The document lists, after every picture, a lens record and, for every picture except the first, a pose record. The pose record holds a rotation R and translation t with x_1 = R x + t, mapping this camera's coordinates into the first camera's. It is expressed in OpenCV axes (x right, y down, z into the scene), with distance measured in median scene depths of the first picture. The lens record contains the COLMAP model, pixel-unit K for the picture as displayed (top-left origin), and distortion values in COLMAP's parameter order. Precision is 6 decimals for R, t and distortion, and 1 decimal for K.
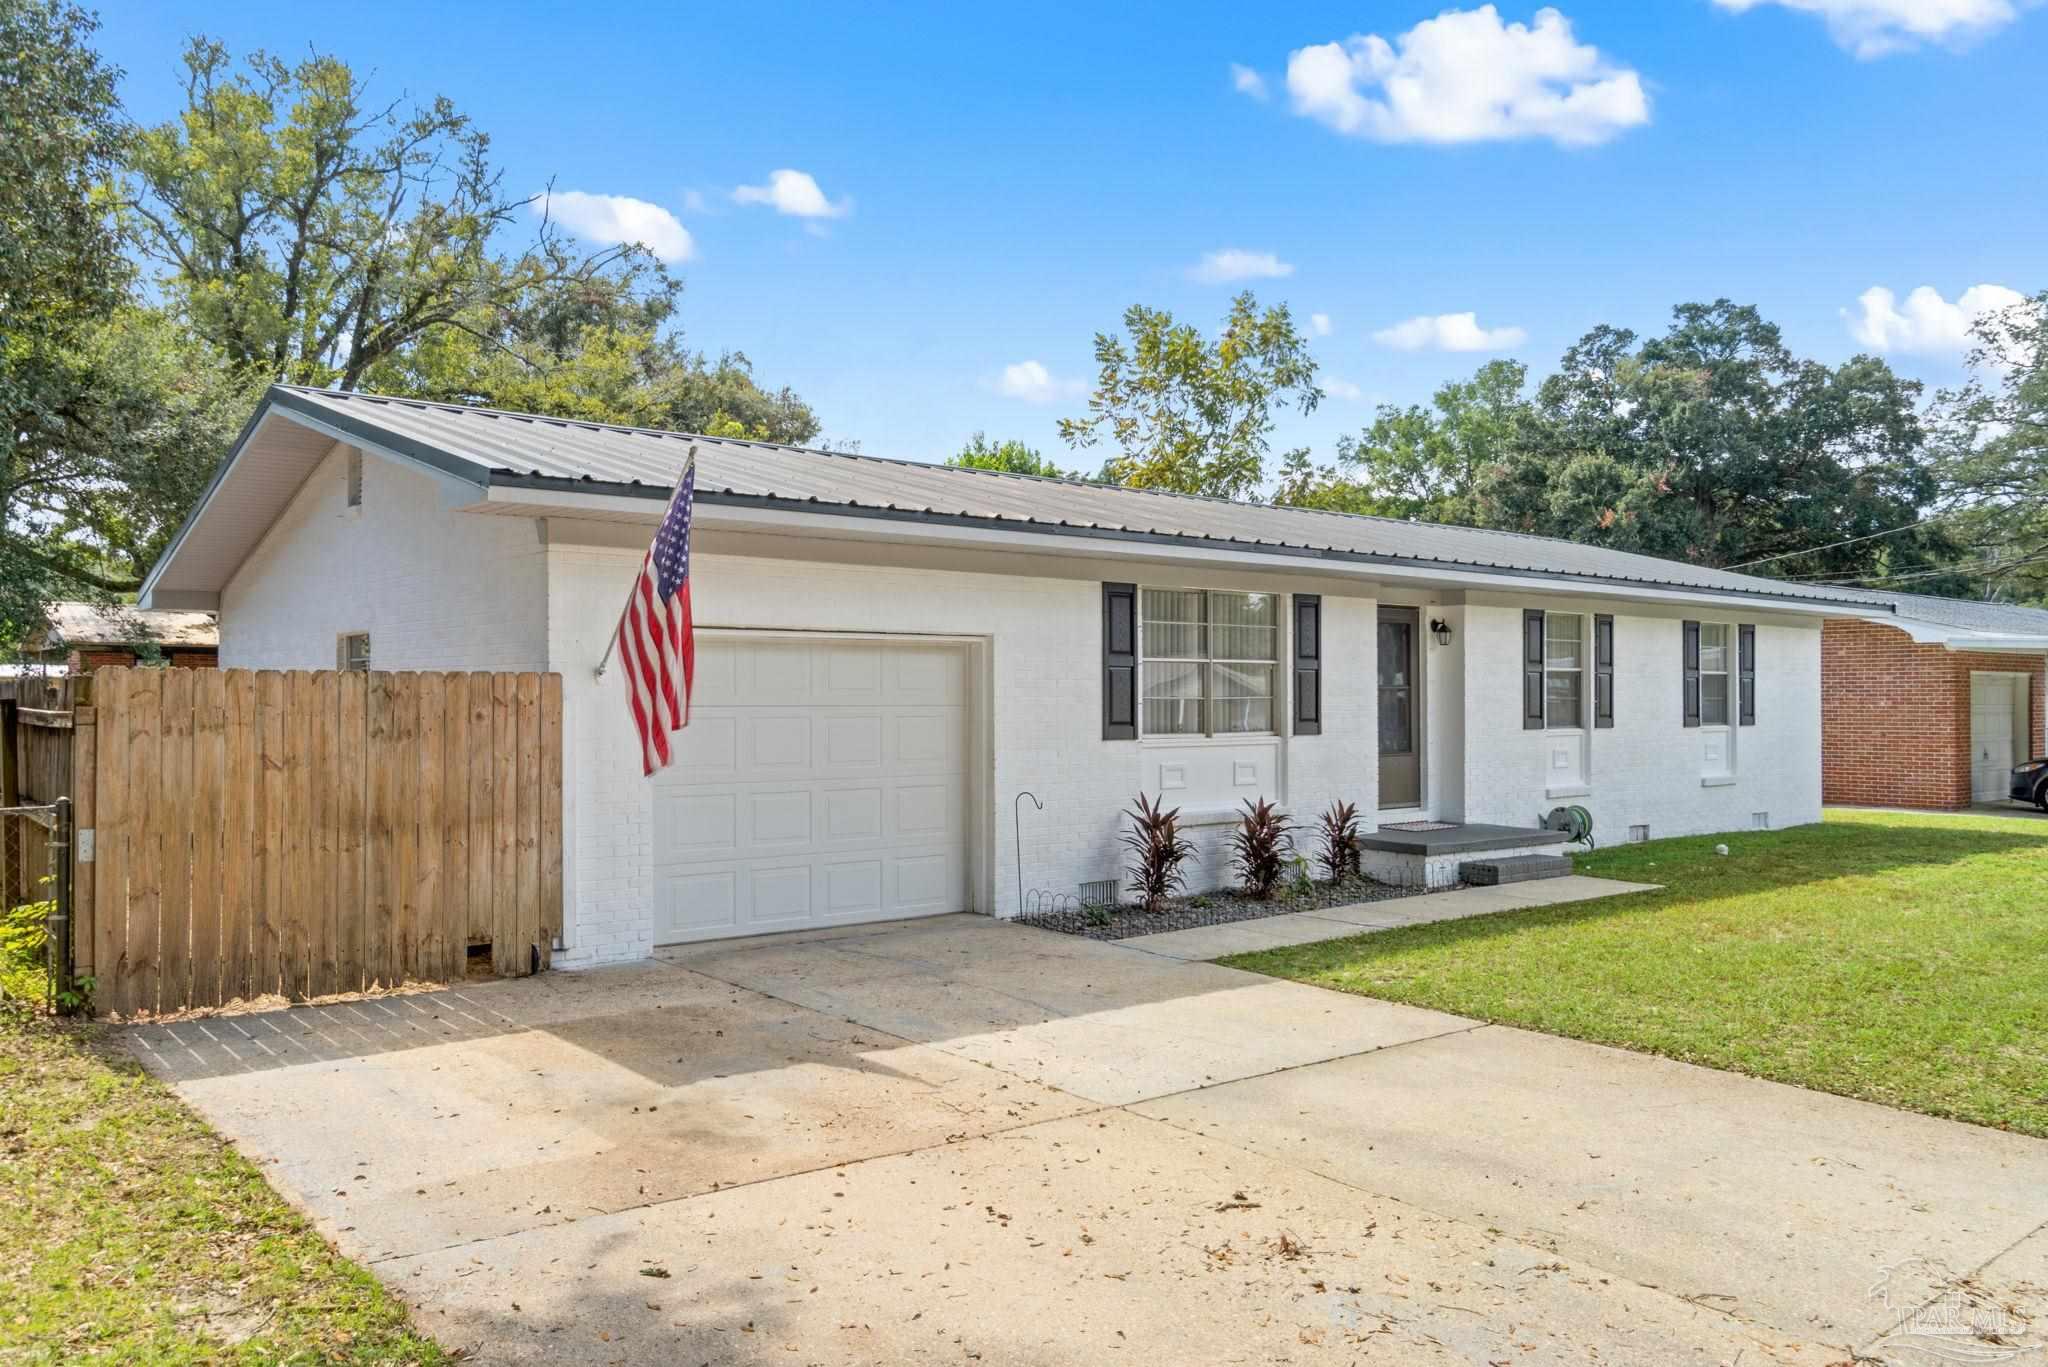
lens RADIAL K [[1521.5, 0, 1024.0], [0, 1521.5, 683.5], [0, 0, 1]] dist [-0.000786, -0.005187]
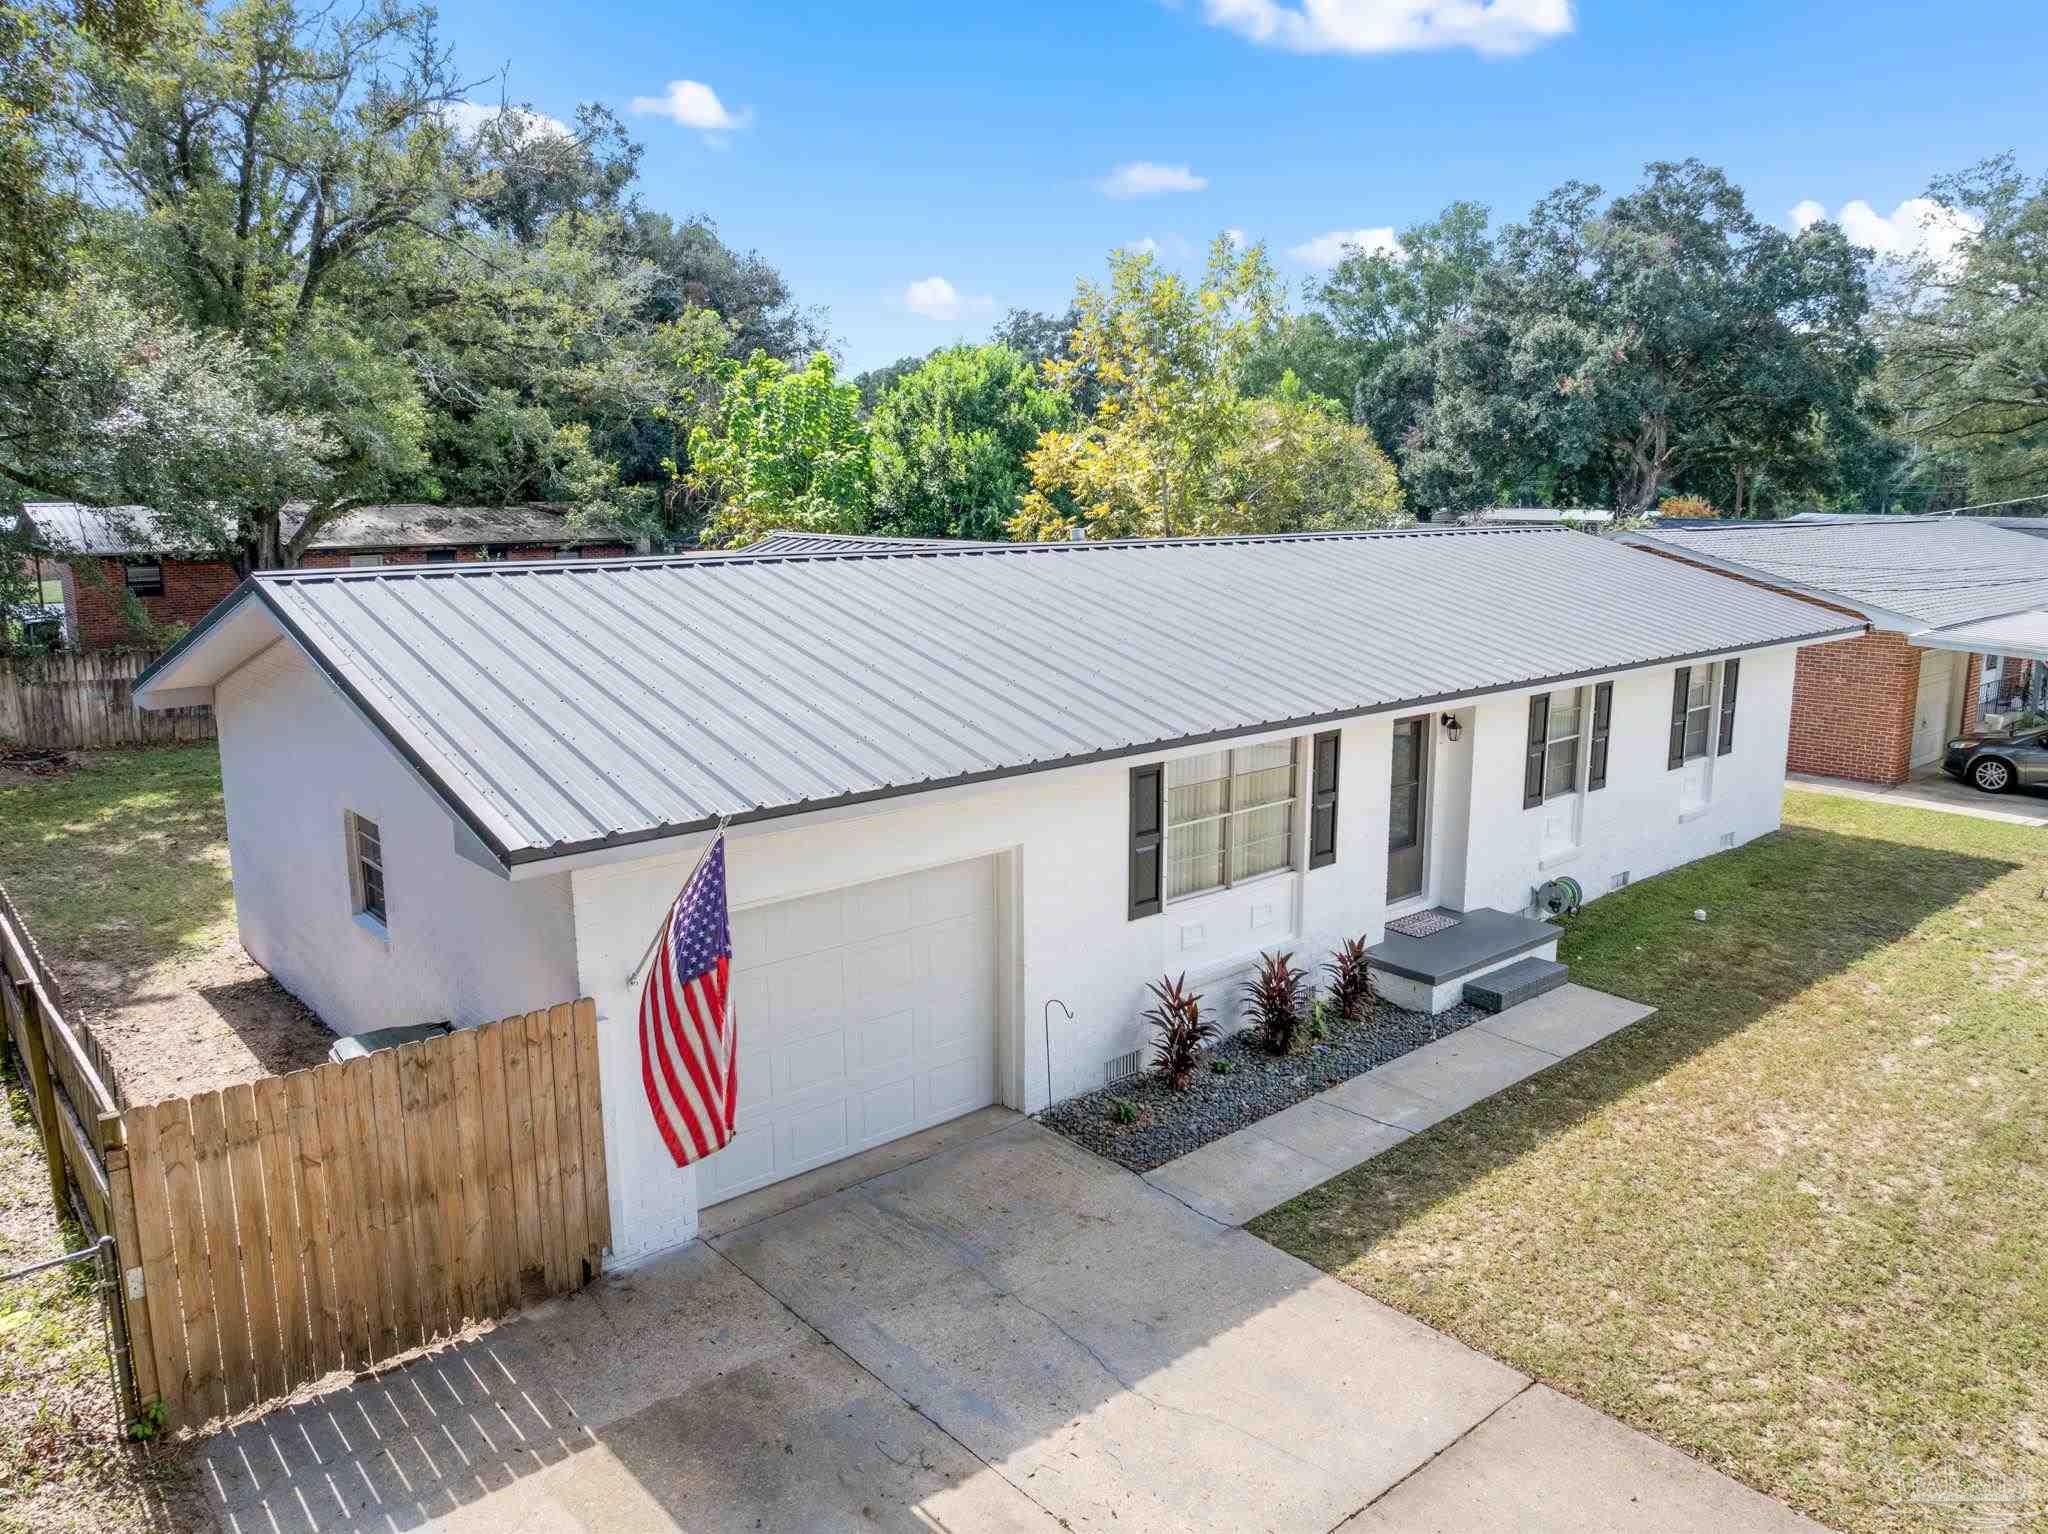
lens RADIAL K [[1443.8, 0, 1024.1], [0, 1443.8, 760.4], [0, 0, 1]] dist [-0.047171, 0.011185]
pose [[0.999582, -0.005722, 0.028346, -0.032107], [-0.000023, 0.980074, 0.198632, -0.192237], [-0.028917, -0.198550, 0.979664, 0.074692]]
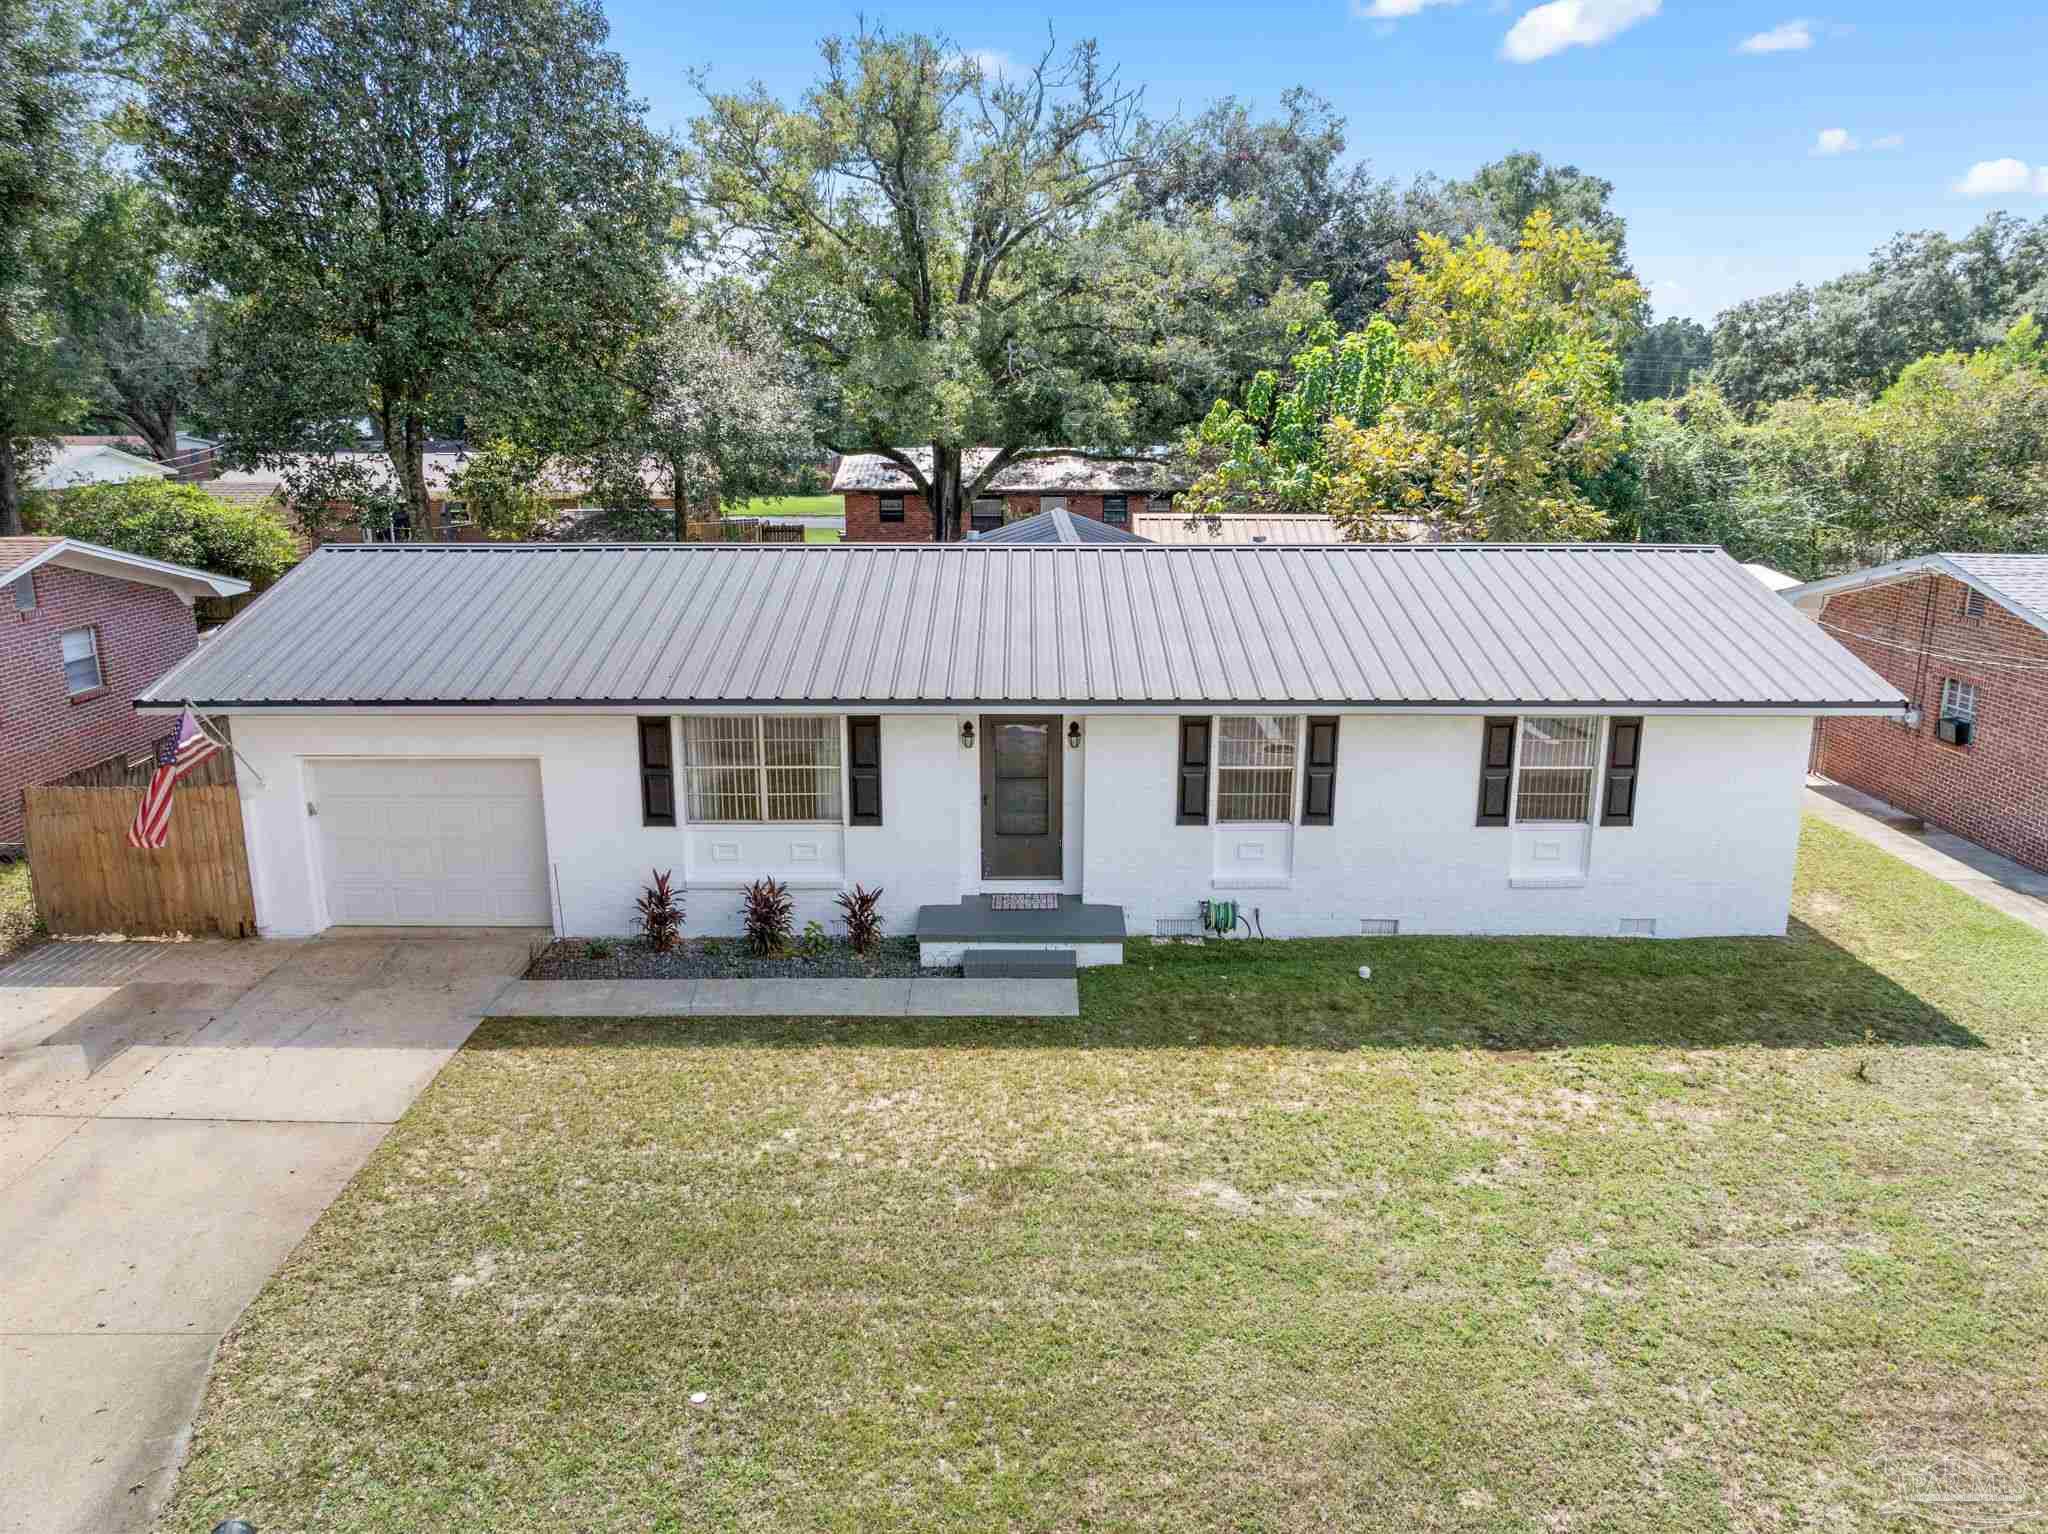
lens RADIAL K [[1443.8, 0, 1024.1], [0, 1443.8, 760.4], [0, 0, 1]] dist [-0.047171, 0.011185]
pose [[0.772340, 0.151048, -0.616989, 0.858394], [0.006809, 0.969291, 0.245821, -0.261805], [0.635173, -0.194058, 0.747594, 0.184170]]
